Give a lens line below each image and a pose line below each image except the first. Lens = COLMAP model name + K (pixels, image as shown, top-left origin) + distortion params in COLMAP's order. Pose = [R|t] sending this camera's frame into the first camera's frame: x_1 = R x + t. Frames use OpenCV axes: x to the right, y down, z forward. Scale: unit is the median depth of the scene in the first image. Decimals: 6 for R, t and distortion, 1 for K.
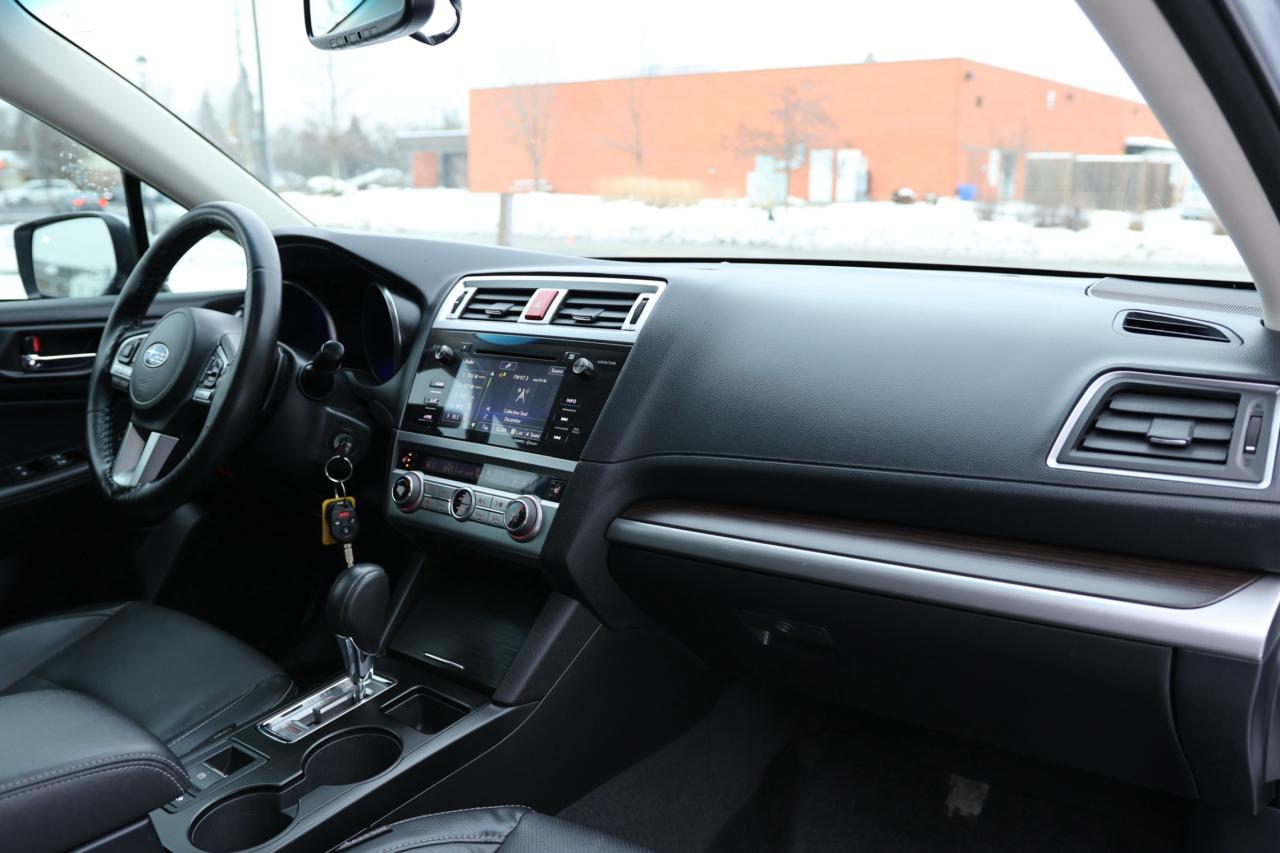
lens RADIAL K [[1067.0, 0, 621.9], [0, 1067.0, 425.0], [0, 0, 1]] dist [0.004980, -0.196633]
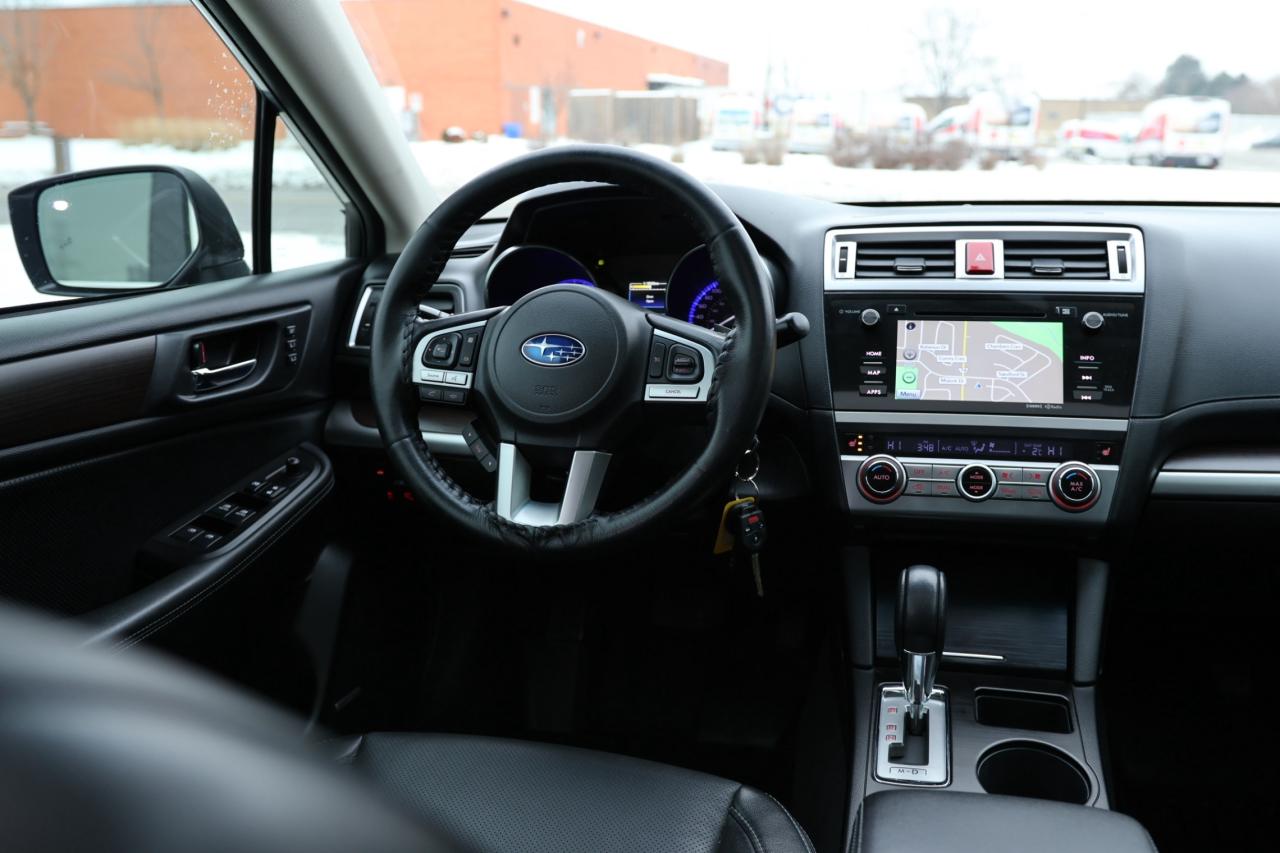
lens RADIAL K [[1074.2, 0, 649.2], [0, 1074.2, 431.3], [0, 0, 1]] dist [-0.097240, 0.096189]
pose [[0.896148, -0.123969, 0.426088, -0.612528], [0.097976, 0.991764, 0.082487, -0.055852], [-0.432805, -0.032174, 0.900913, 0.240194]]
